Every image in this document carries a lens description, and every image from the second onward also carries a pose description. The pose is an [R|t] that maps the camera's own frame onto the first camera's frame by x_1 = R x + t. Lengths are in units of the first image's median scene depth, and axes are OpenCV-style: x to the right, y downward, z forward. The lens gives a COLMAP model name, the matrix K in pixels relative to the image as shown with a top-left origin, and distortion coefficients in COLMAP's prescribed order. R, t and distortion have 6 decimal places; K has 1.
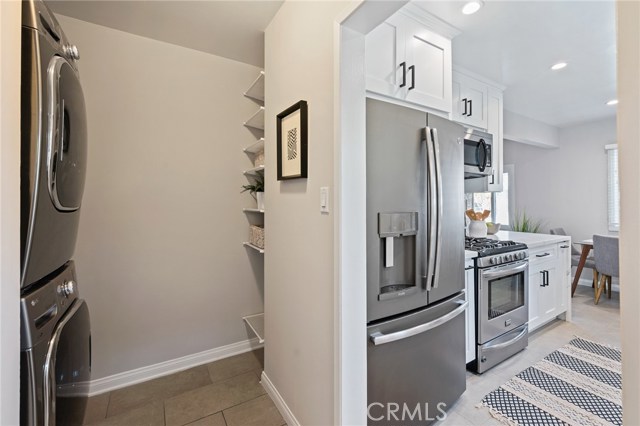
lens RADIAL K [[274.5, 0, 321.0], [0, 274.5, 200.4], [0, 0, 1]] dist [-0.001708, -0.000176]
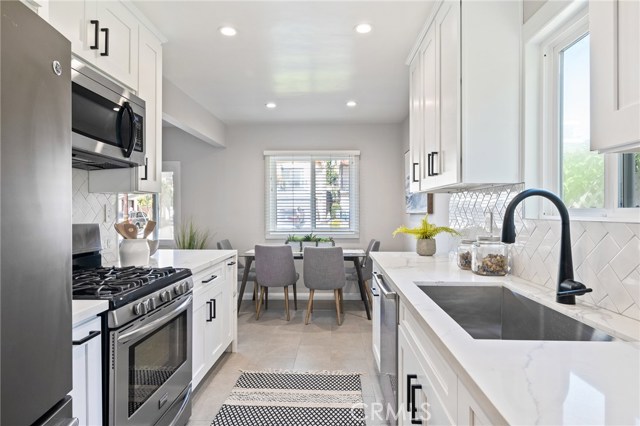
lens RADIAL K [[356.6, 0, 320.0], [0, 356.6, 212.0], [0, 0, 1]] dist [0.000712, -0.001396]
pose [[0.560614, -0.002722, 0.828073, 0.166277], [-0.006261, 0.999952, 0.007526, 0.005463], [-0.828053, -0.009404, 0.560570, 0.198794]]
